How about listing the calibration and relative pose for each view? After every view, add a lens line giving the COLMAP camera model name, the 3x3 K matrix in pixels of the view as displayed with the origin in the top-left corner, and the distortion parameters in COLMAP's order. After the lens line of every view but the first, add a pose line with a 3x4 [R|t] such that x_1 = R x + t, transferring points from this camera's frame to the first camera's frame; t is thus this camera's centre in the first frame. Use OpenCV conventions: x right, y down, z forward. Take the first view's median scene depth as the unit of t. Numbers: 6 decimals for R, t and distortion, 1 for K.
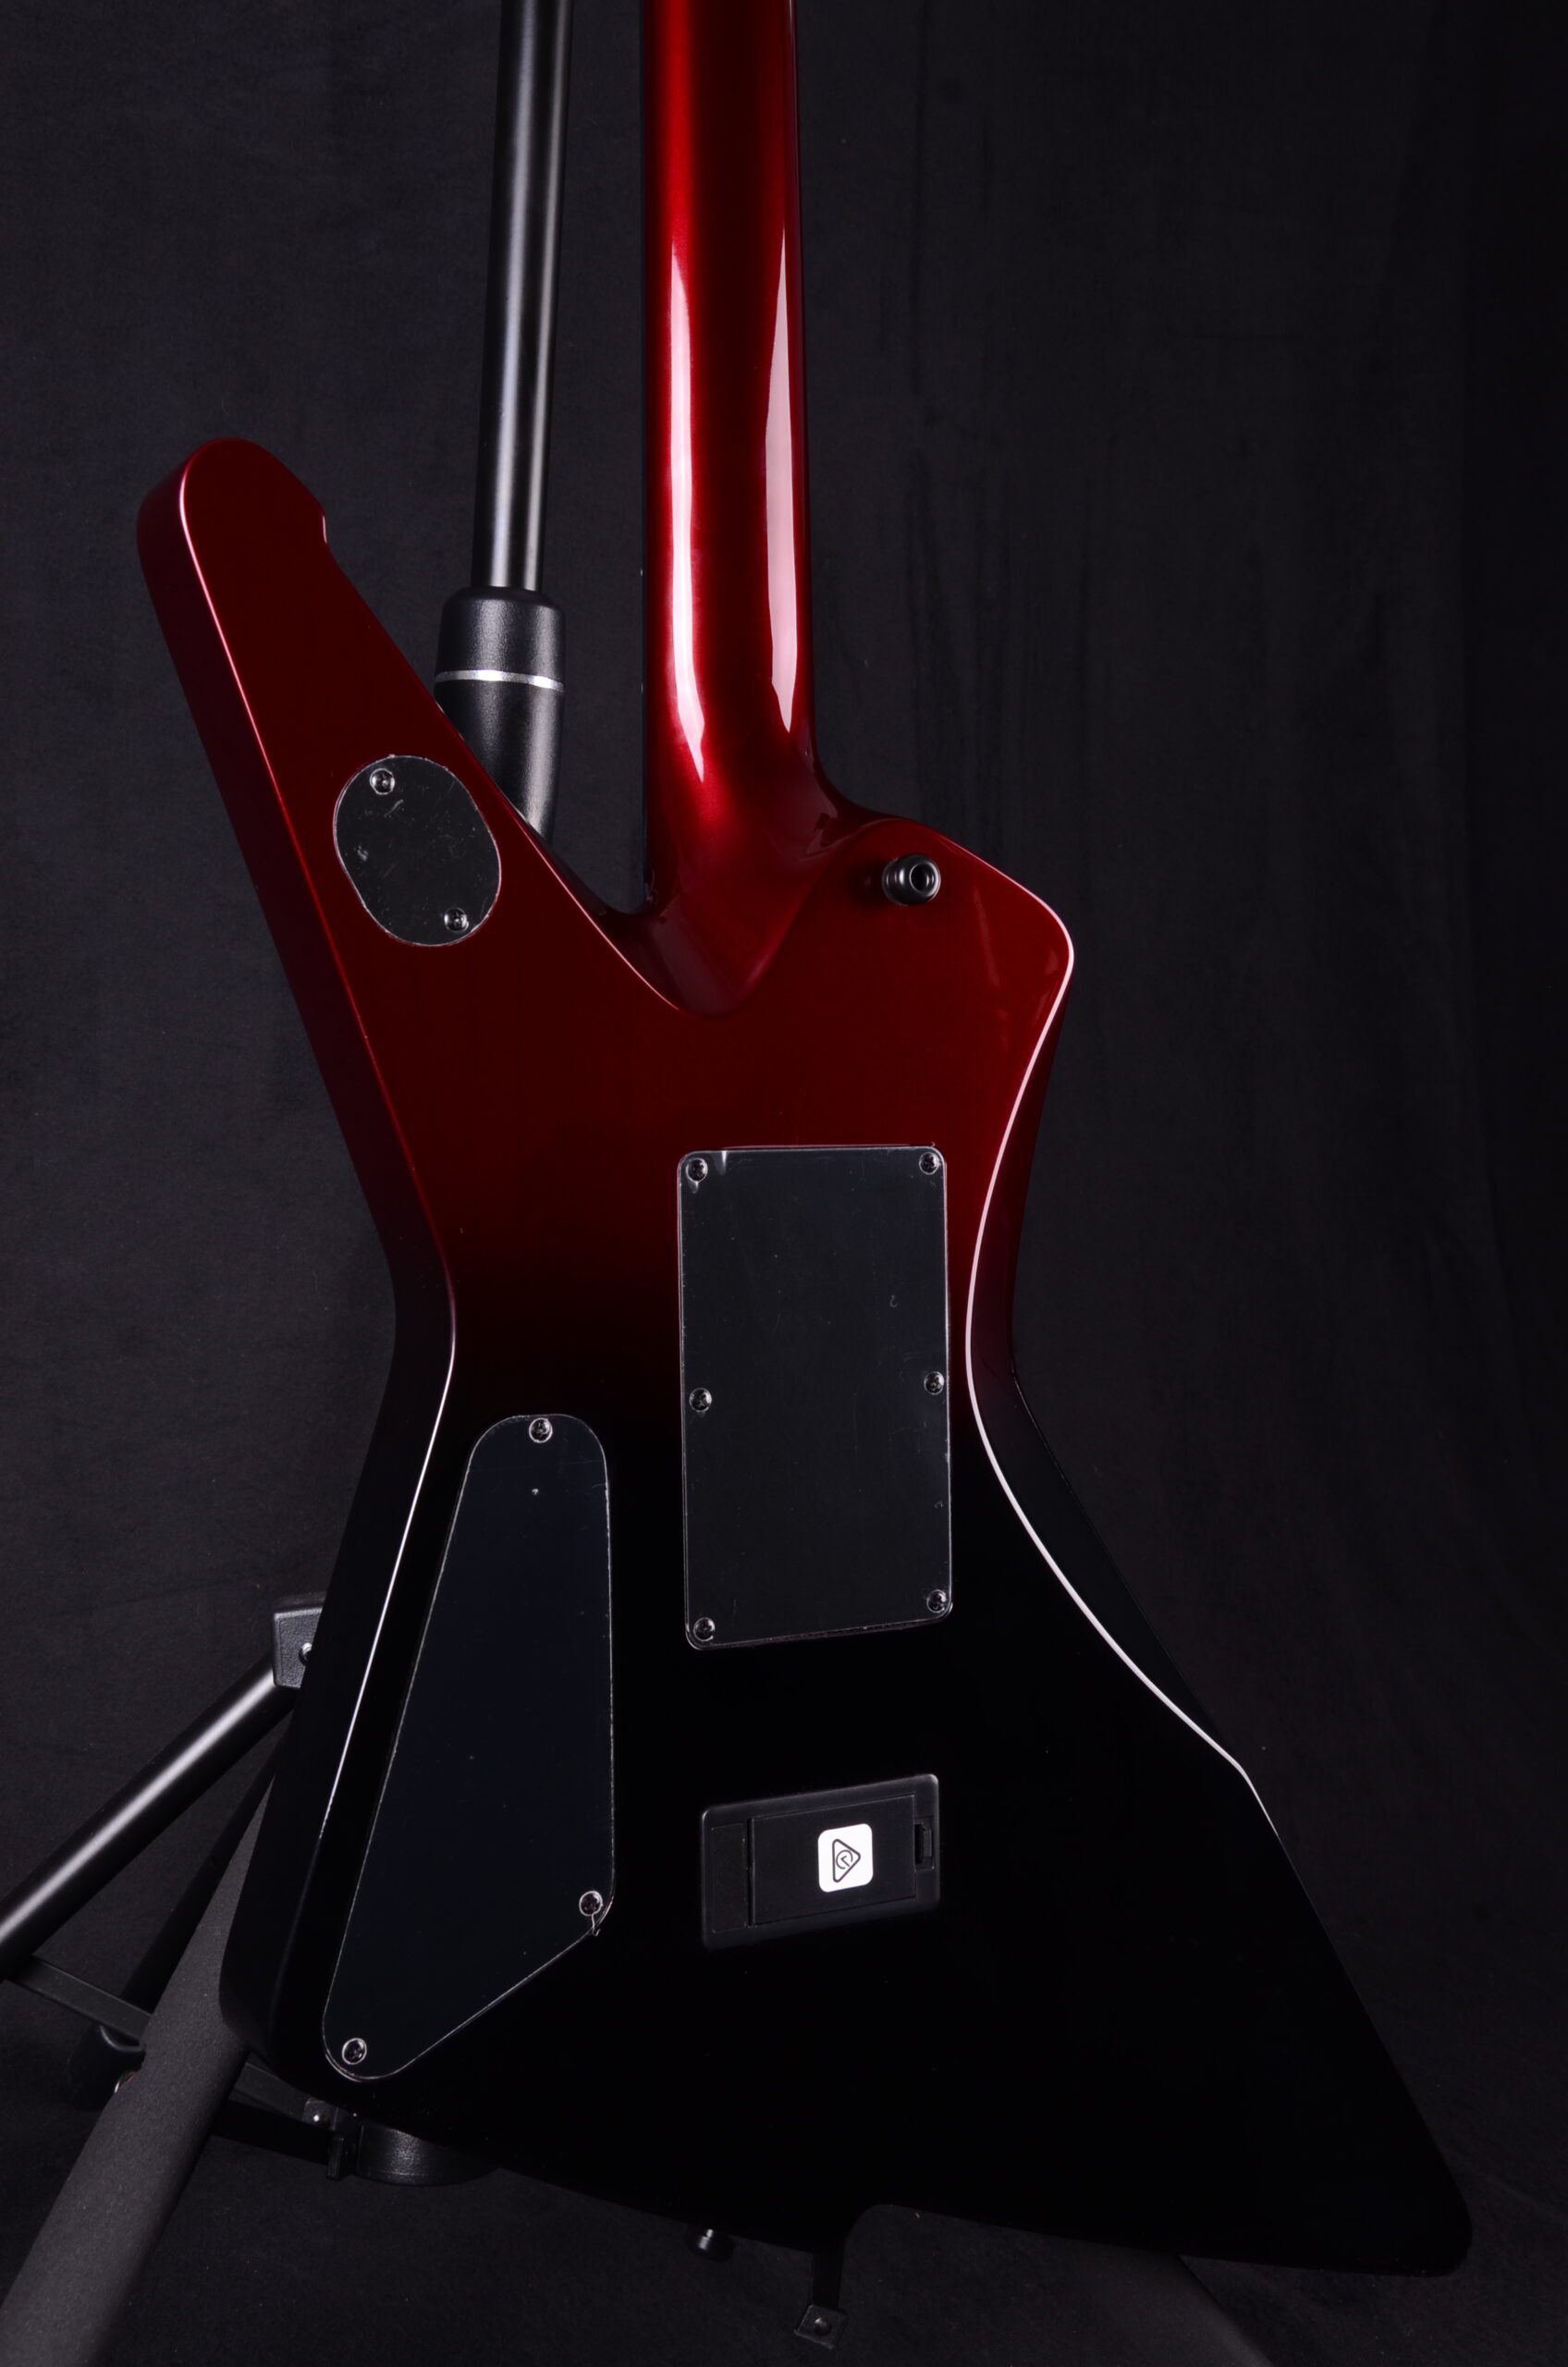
lens RADIAL K [[2549.6, 0, 676.3], [0, 2549.6, 1211.4], [0, 0, 1]] dist [0.034001, 0.000000]
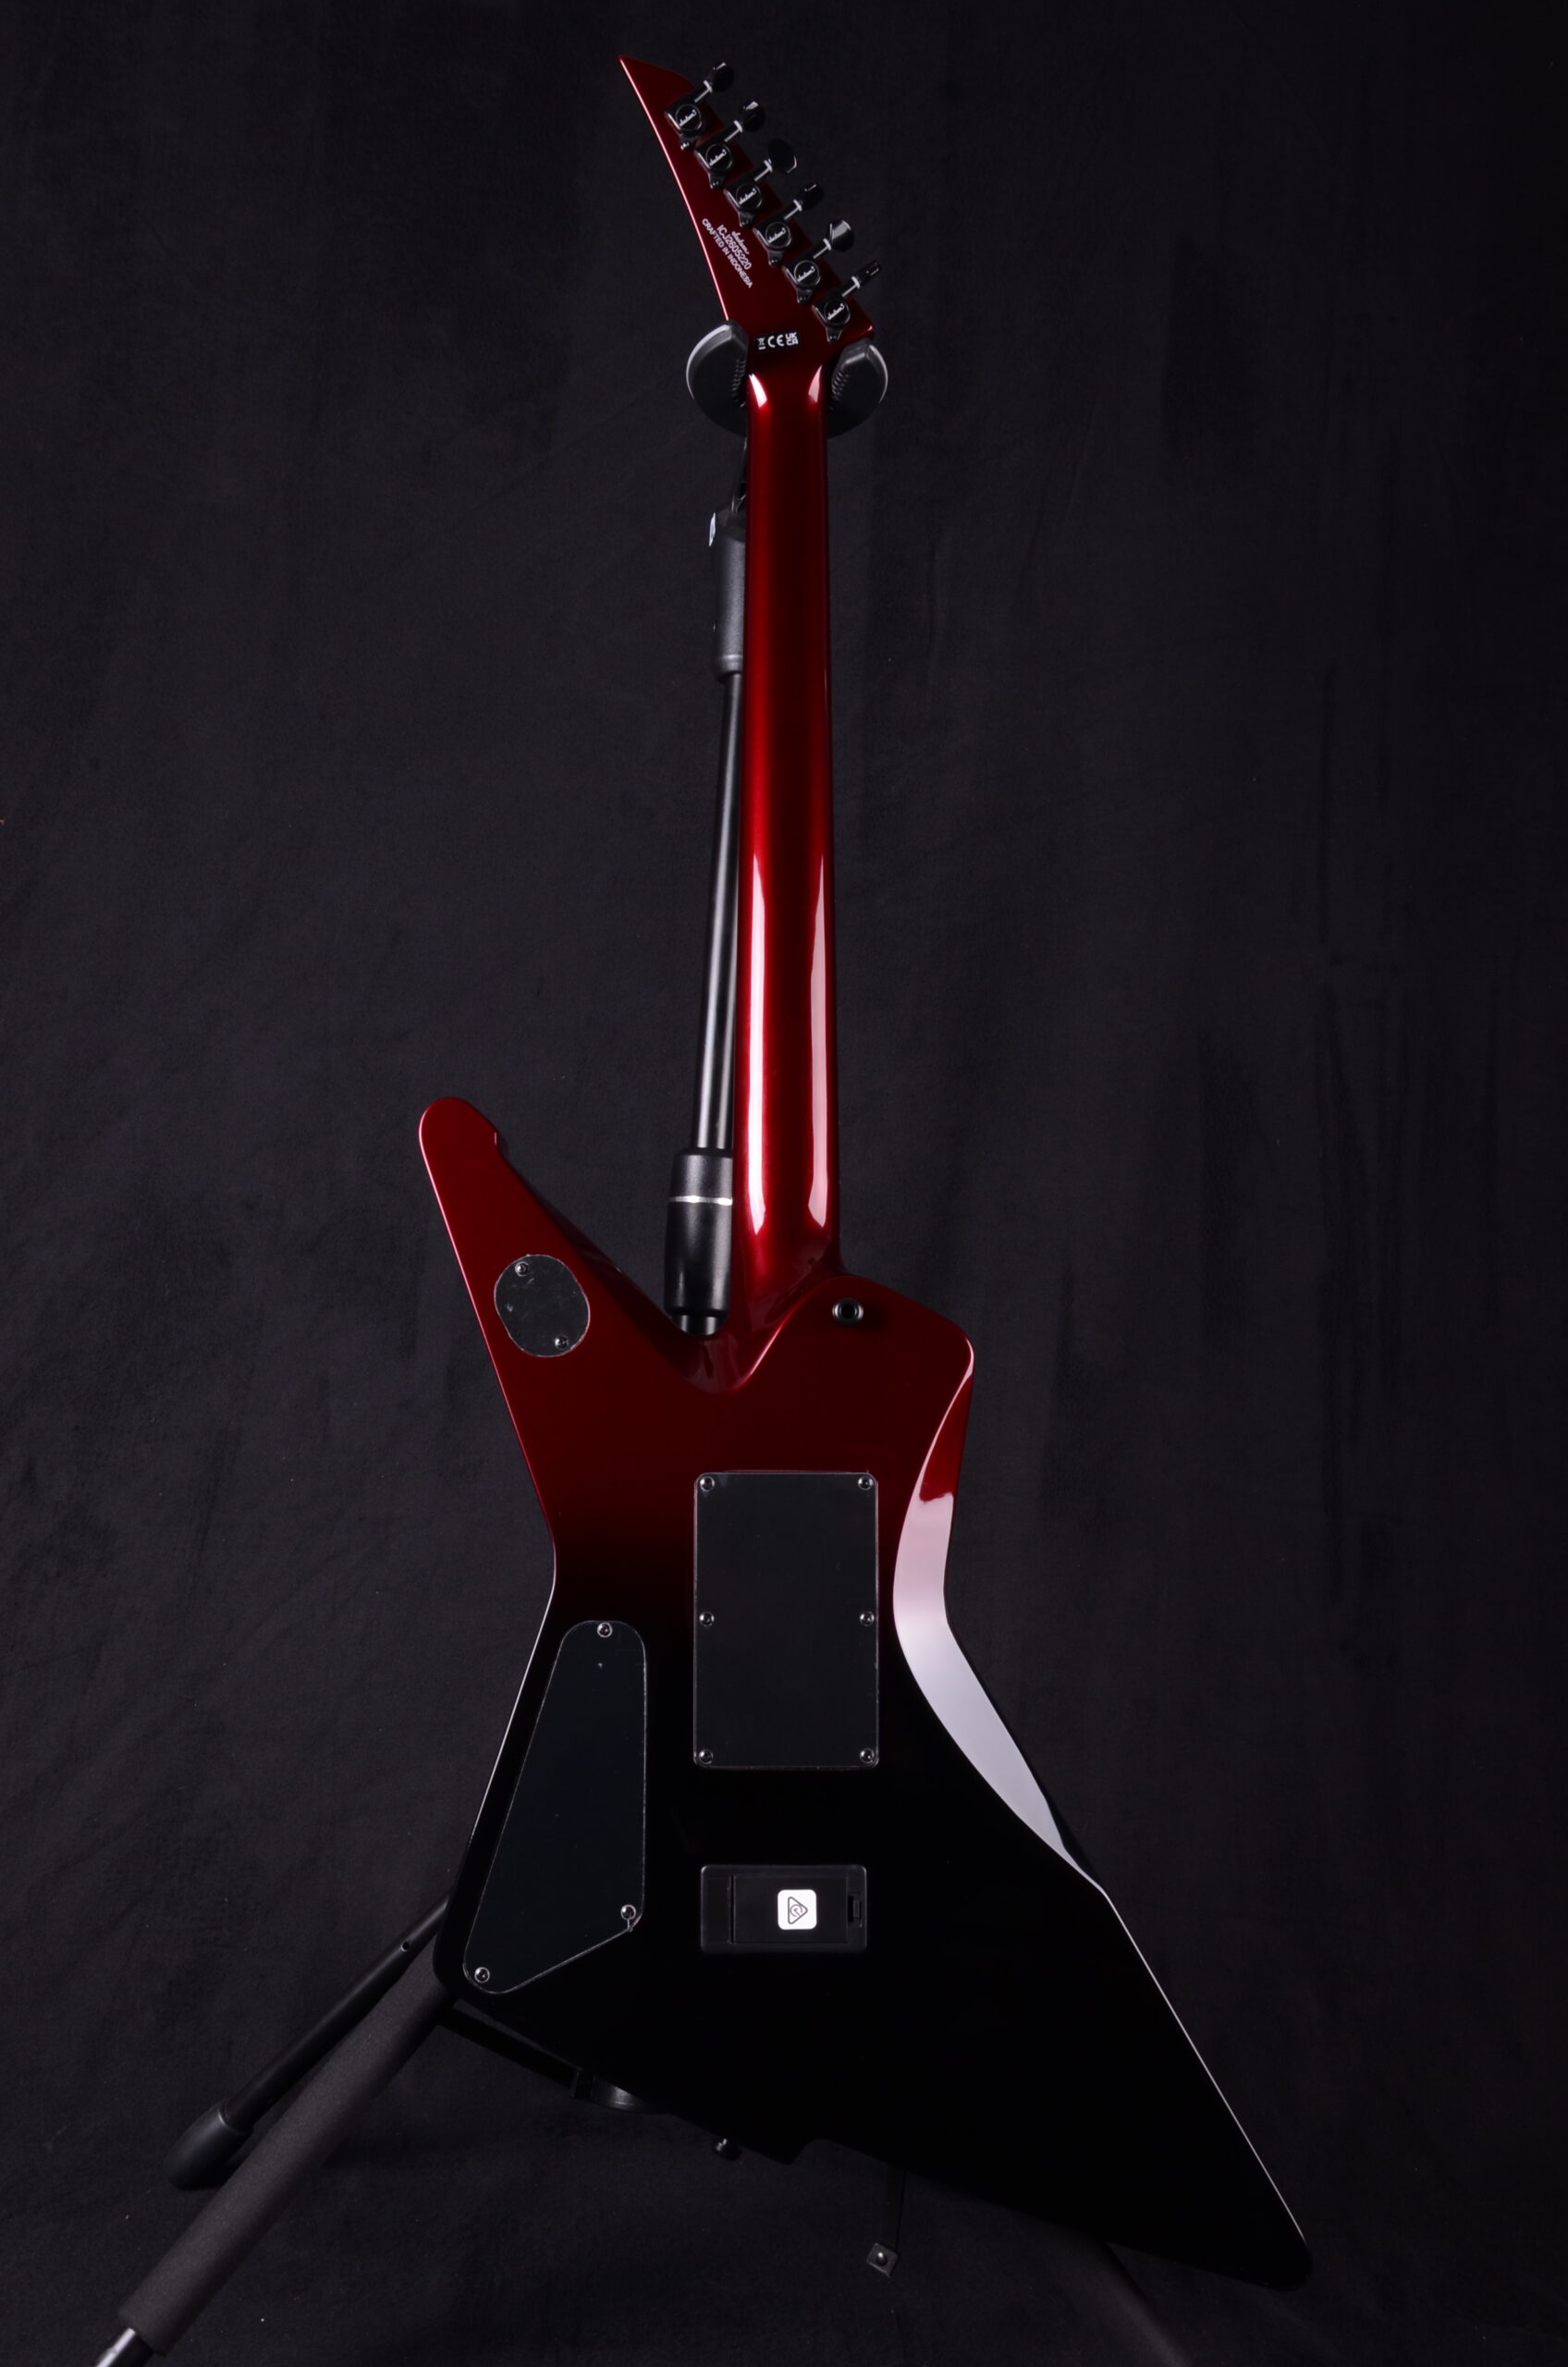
lens RADIAL K [[2387.0, 0, 784.8], [0, 2387.0, 1233.7], [0, 0, 1]] dist [-0.011344, 0.000000]
pose [[0.879082, -0.049698, -0.474073, 0.796931], [-0.026980, 0.987768, -0.153580, 0.061232], [0.475906, 0.147800, 0.866988, -0.380375]]
